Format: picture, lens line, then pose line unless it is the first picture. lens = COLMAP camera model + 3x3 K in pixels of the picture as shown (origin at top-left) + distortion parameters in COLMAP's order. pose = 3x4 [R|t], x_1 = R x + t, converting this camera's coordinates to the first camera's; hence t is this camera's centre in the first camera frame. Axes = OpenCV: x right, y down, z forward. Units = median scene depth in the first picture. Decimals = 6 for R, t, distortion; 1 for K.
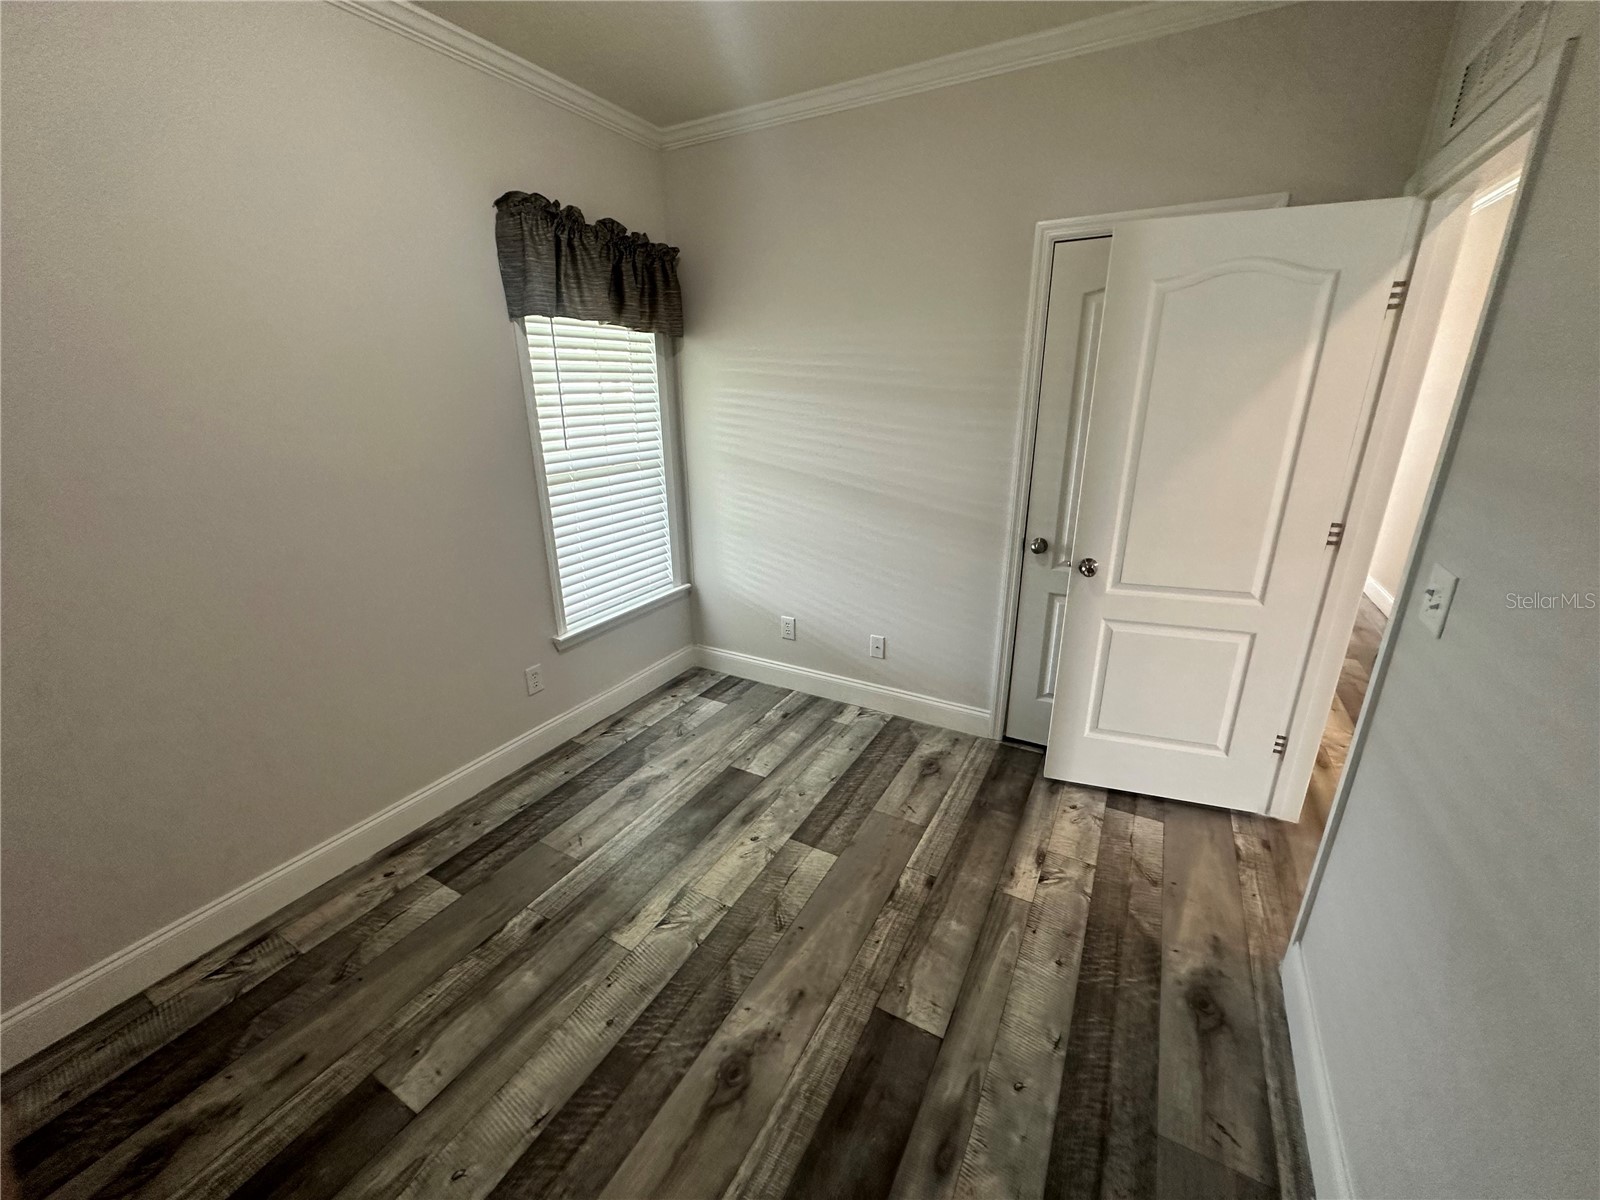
lens RADIAL K [[636.9, 0, 798.9], [0, 636.9, 596.4], [0, 0, 1]] dist [-0.012919, 0.000087]
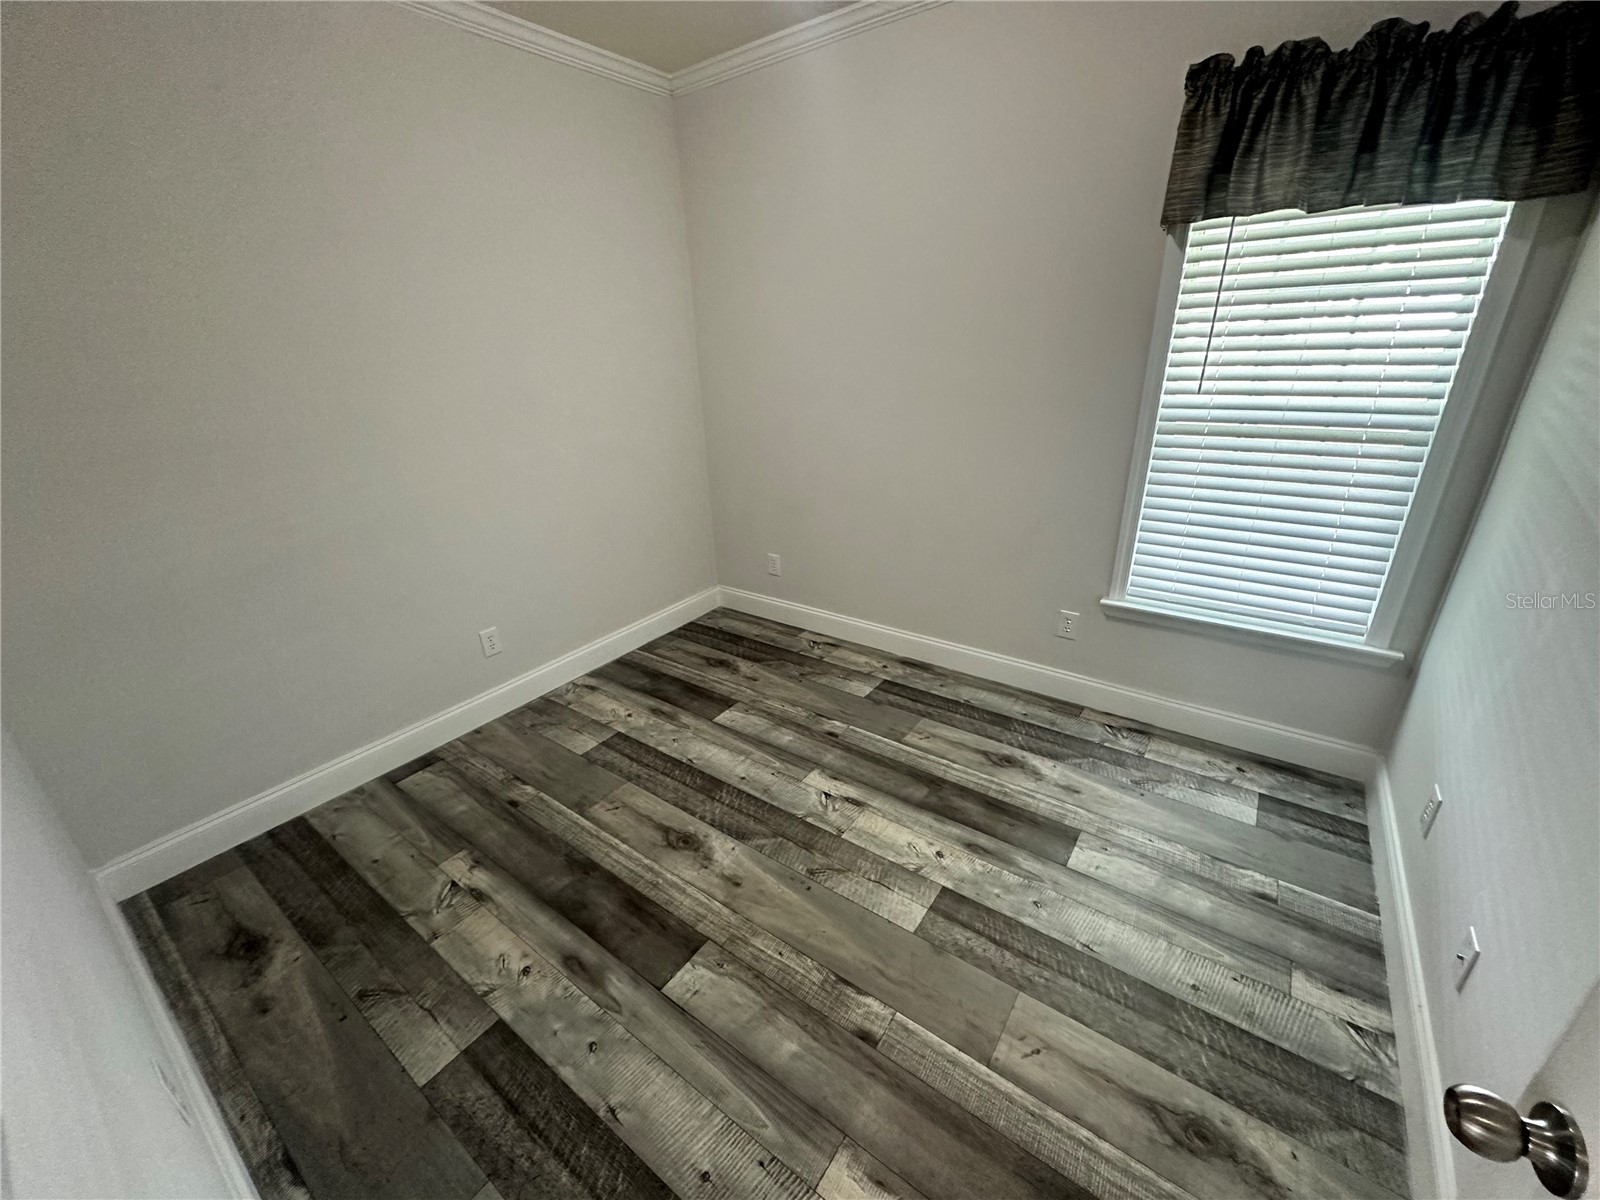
lens RADIAL K [[634.5, 0, 803.3], [0, 634.5, 599.7], [0, 0, 1]] dist [-0.002992, -0.000097]
pose [[-0.114063, 0.400131, -0.909332, 0.729207], [-0.271082, 0.868037, 0.415964, -0.287465], [0.955774, 0.293950, 0.009458, 0.842145]]
